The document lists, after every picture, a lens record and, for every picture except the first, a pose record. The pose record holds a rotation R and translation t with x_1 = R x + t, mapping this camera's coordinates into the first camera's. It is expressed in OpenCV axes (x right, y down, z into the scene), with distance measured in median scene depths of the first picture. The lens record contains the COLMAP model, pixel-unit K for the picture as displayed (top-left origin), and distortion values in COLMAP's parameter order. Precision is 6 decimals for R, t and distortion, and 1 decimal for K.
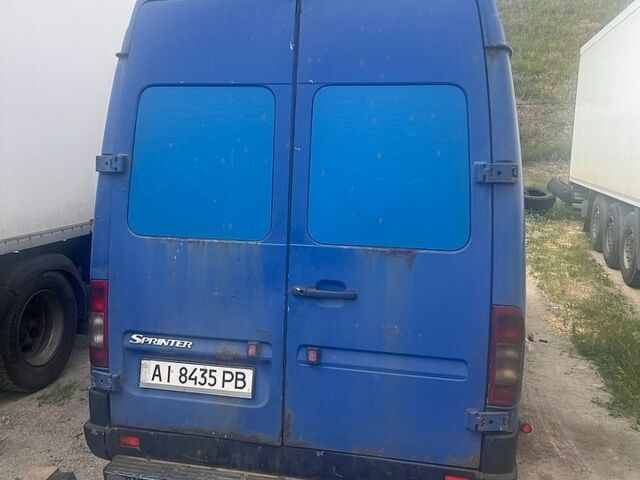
lens RADIAL K [[533.1, 0, 320.6], [0, 533.1, 239.5], [0, 0, 1]] dist [-0.003891, 0.001163]
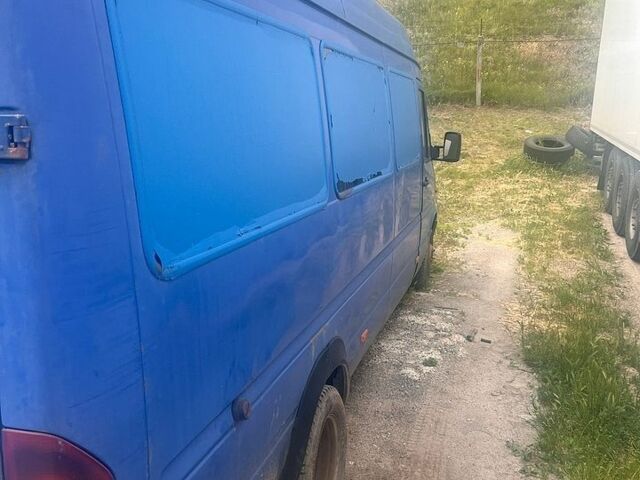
lens RADIAL K [[533.1, 0, 319.7], [0, 533.1, 240.2], [0, 0, 1]] dist [-0.003891, 0.001163]
pose [[0.997006, 0.003984, -0.077219, 0.125261], [0.003212, 0.995676, 0.092838, -0.016400], [0.077255, -0.092808, 0.992682, 0.115981]]
